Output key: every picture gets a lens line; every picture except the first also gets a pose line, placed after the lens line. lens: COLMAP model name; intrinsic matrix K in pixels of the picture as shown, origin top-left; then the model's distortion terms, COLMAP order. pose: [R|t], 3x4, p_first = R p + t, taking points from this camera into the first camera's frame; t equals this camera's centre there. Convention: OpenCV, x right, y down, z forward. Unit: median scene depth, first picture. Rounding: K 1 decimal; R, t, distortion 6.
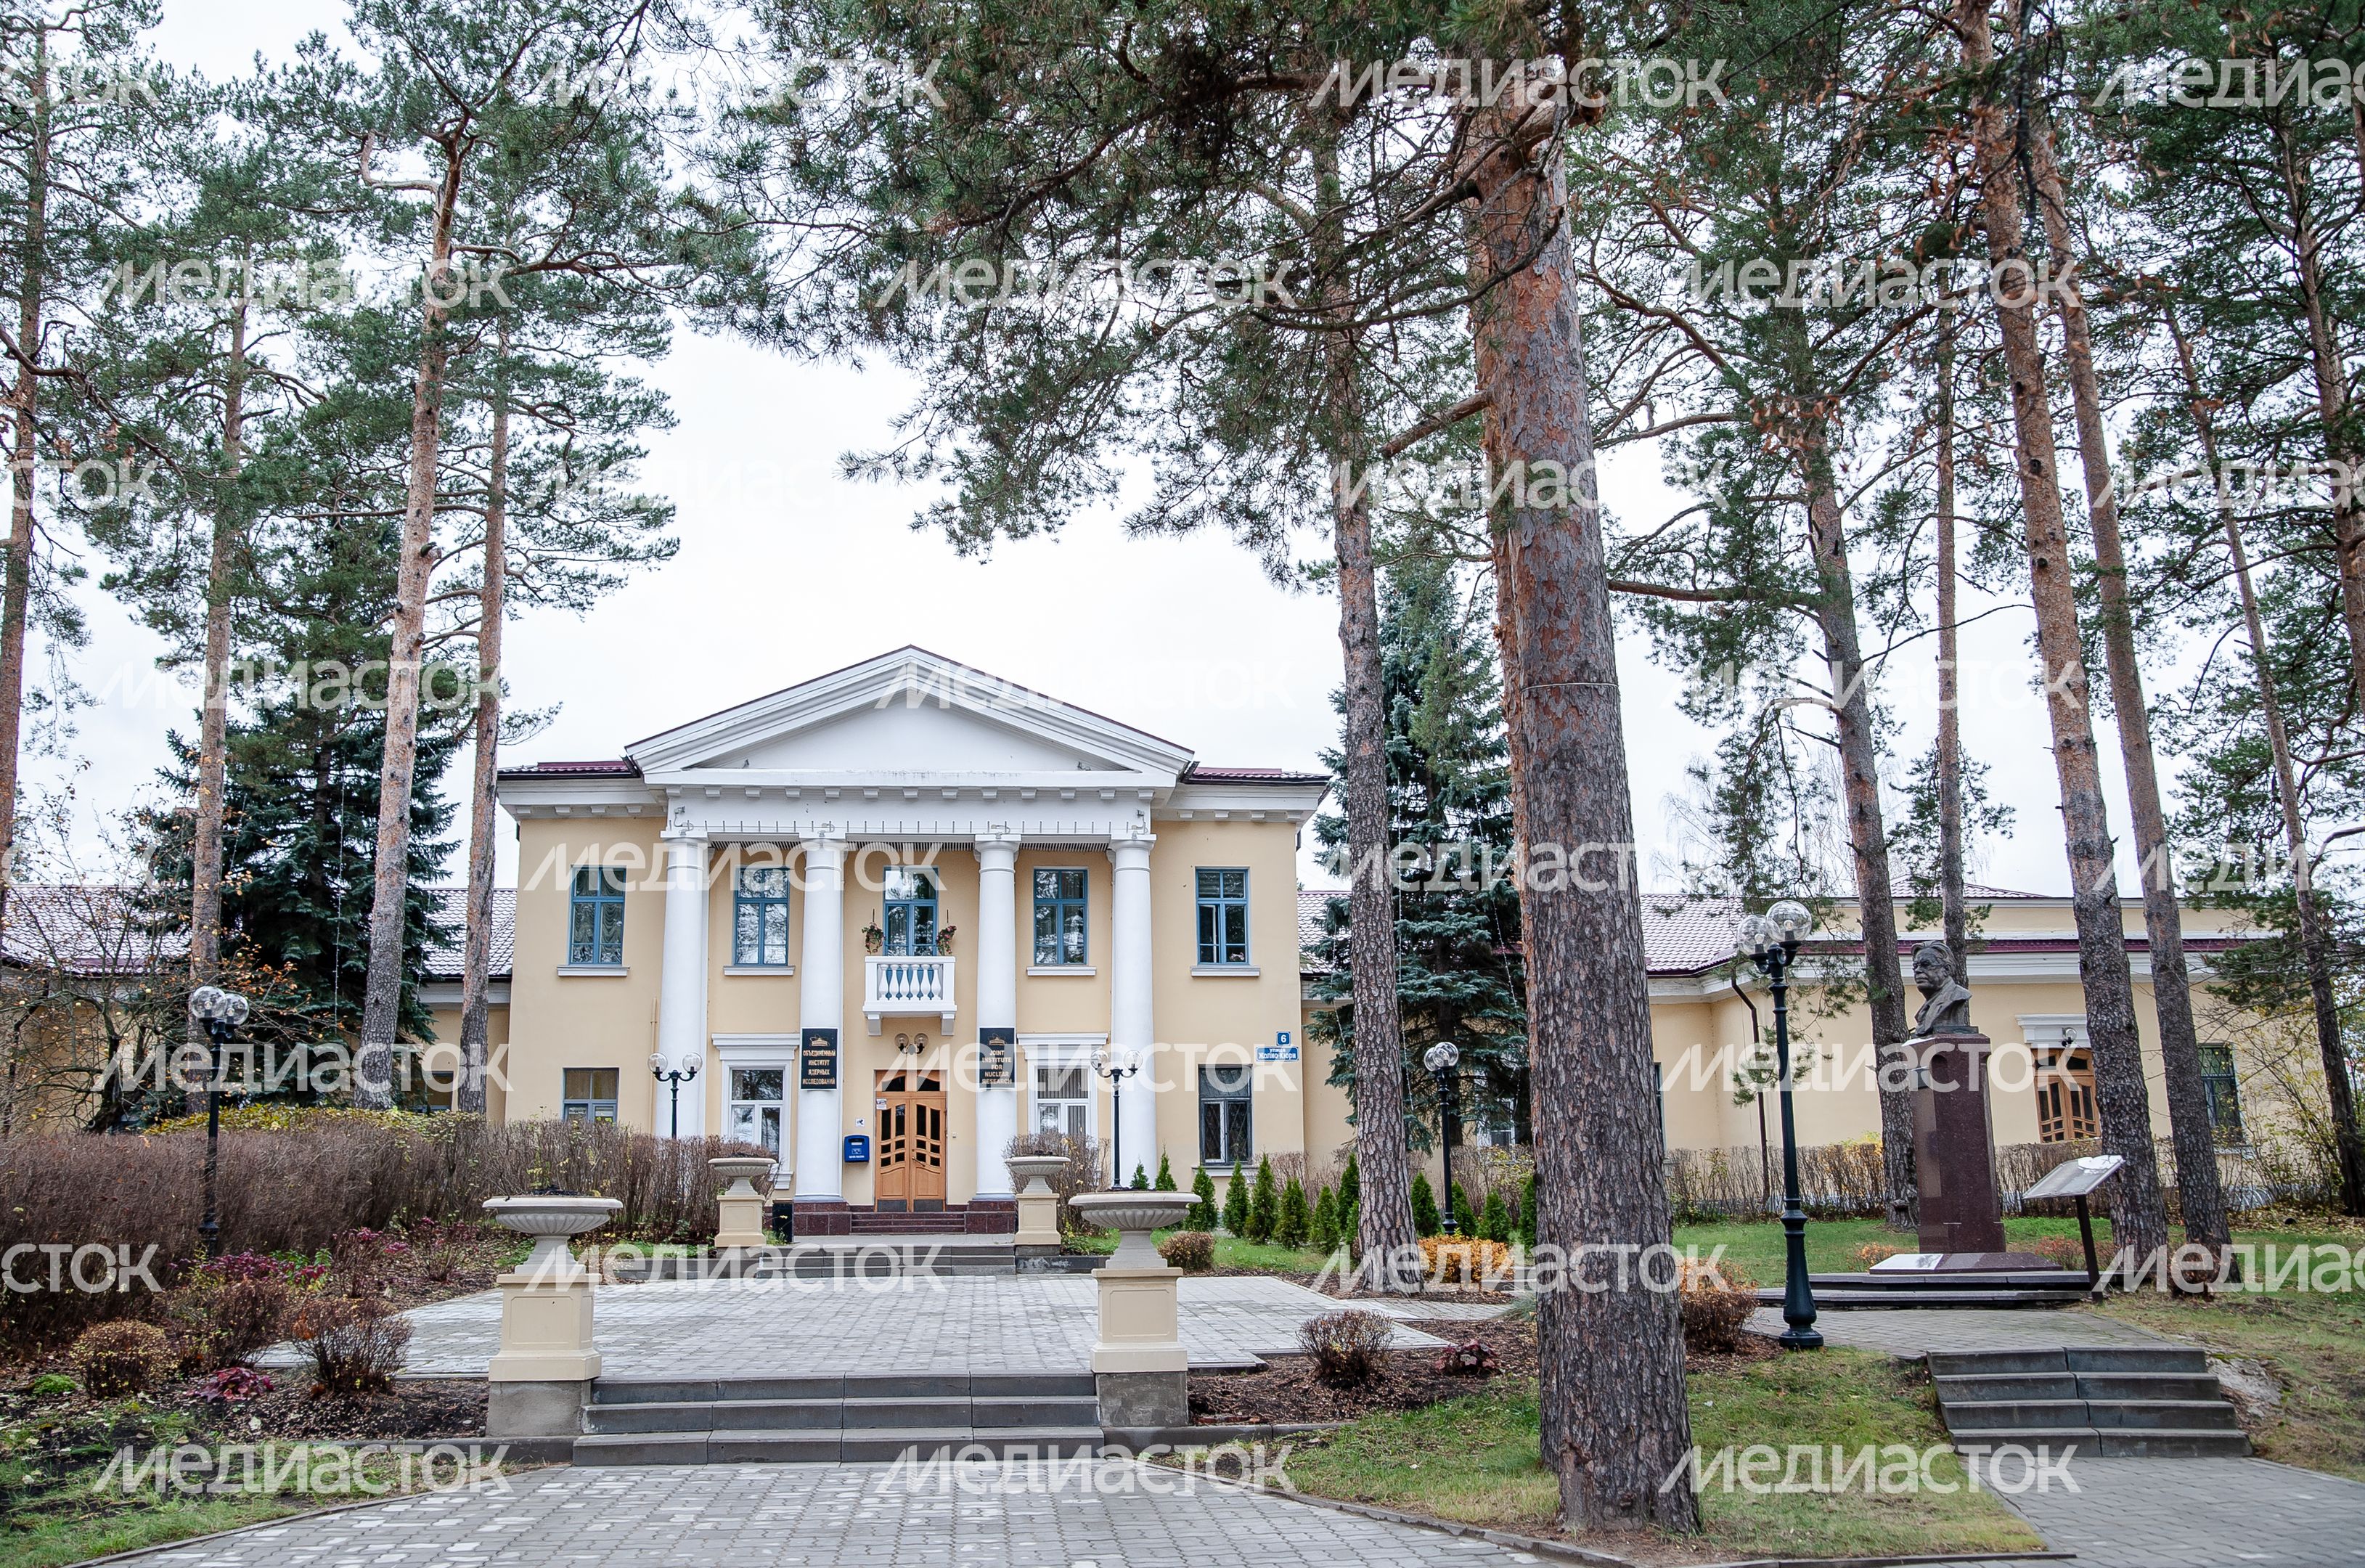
lens RADIAL K [[1959.5, 0, 1174.0], [0, 1959.5, 794.9], [0, 0, 1]] dist [-0.103151, 0.083073]
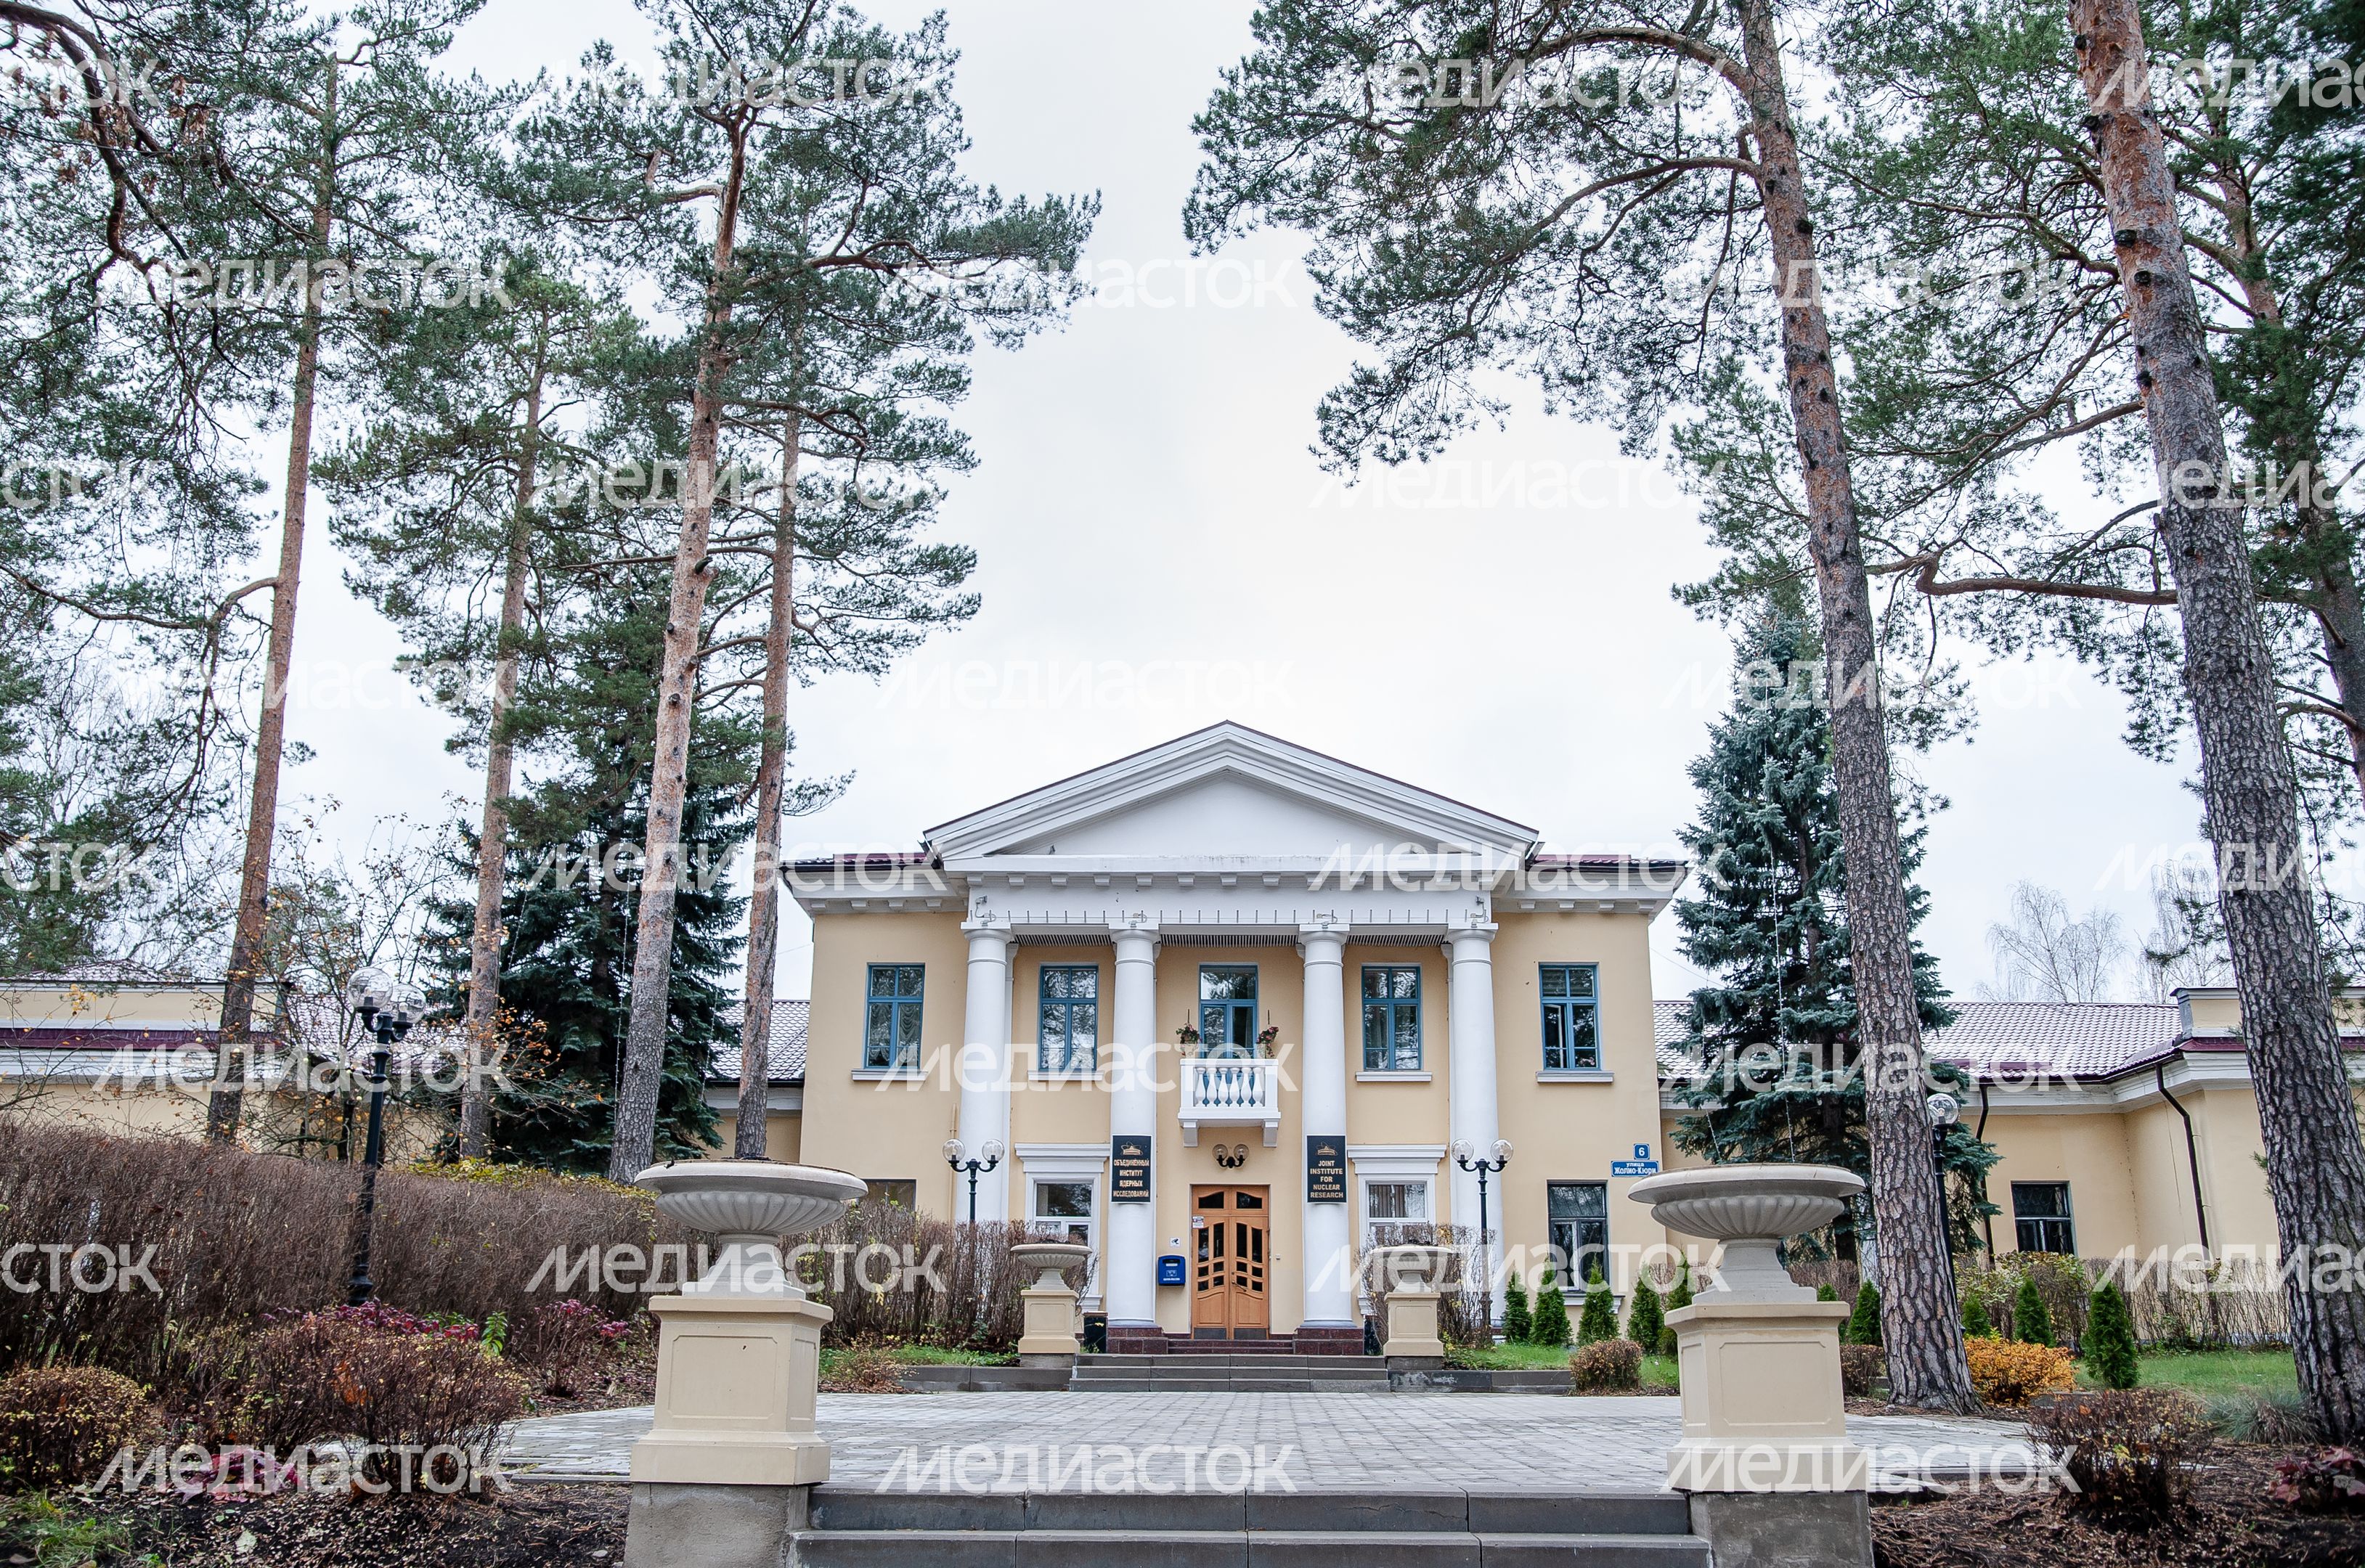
lens RADIAL K [[1959.2, 0, 1213.9], [0, 1959.2, 770.7], [0, 0, 1]] dist [-0.103151, 0.083073]
pose [[0.991306, -0.018266, -0.130304, -0.044030], [0.006938, 0.996196, -0.086862, 0.060034], [0.131395, 0.085203, 0.987662, 0.182180]]
